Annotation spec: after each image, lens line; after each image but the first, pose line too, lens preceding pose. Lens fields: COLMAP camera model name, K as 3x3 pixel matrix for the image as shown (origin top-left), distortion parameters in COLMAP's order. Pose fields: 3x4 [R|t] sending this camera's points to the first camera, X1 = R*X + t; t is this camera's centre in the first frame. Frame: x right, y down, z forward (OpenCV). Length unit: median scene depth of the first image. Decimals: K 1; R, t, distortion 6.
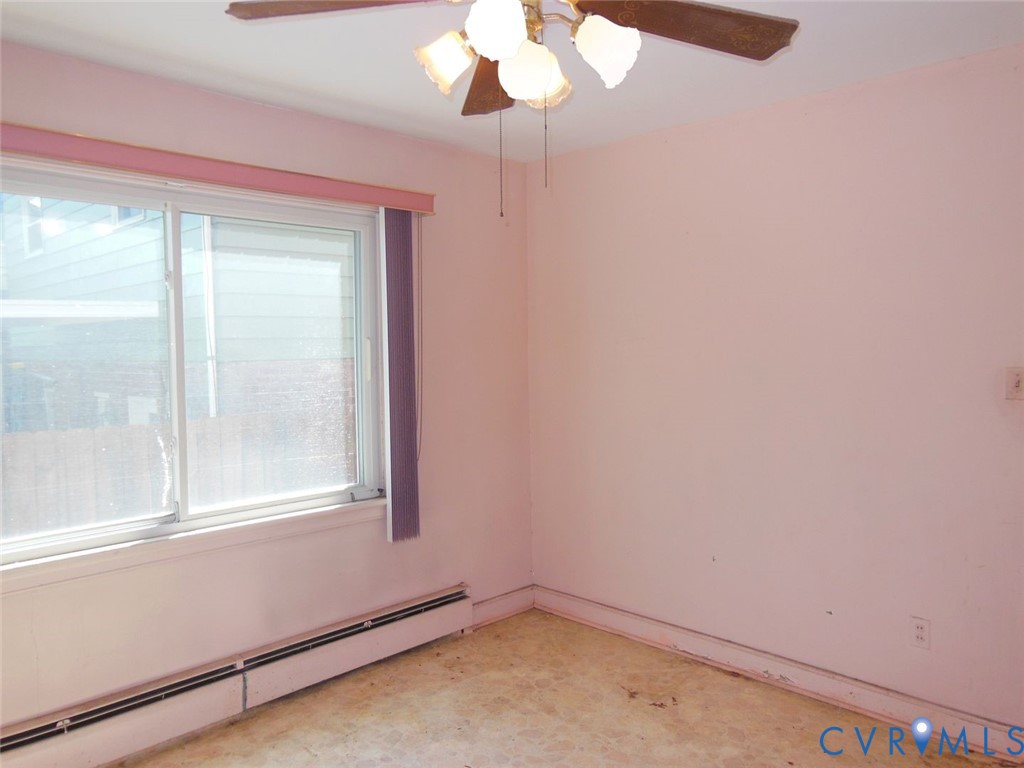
lens RADIAL K [[765.0, 0, 512.0], [0, 765.0, 384.0], [0, 0, 1]] dist [0.002537, 0.053946]
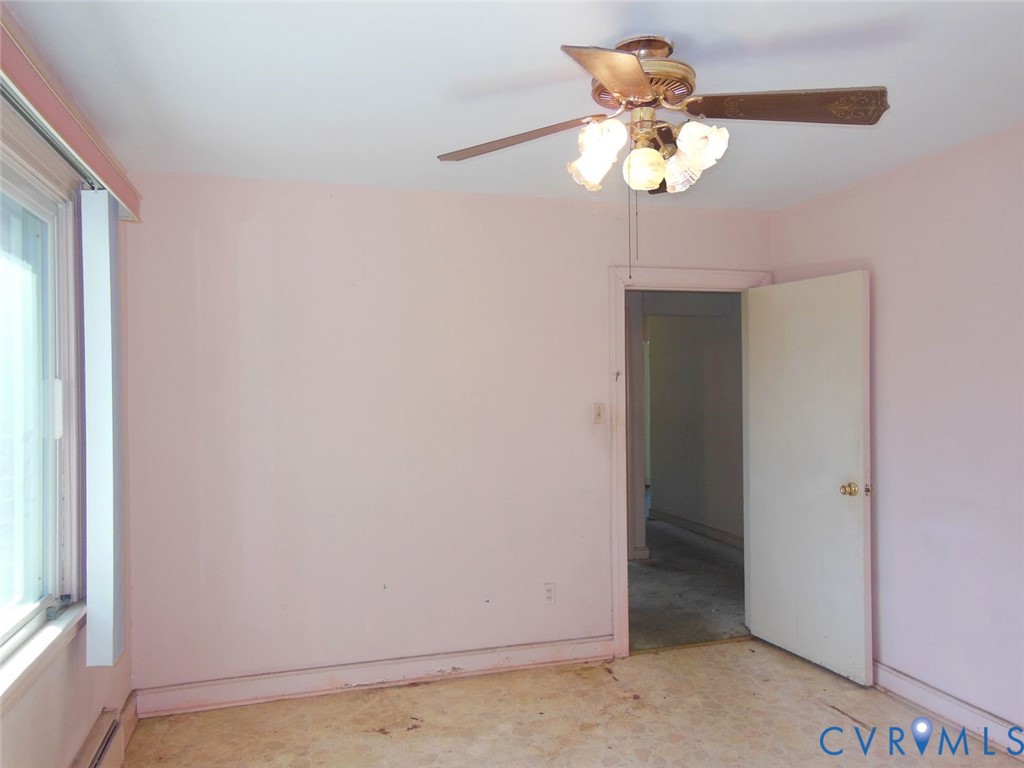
lens RADIAL K [[765.0, 0, 512.0], [0, 765.0, 384.0], [0, 0, 1]] dist [0.002537, 0.053946]
pose [[0.472007, 0.014397, 0.881477, -0.653292], [0.048559, 0.997924, -0.042301, -0.004379], [-0.880256, 0.062770, 0.470328, 0.332635]]
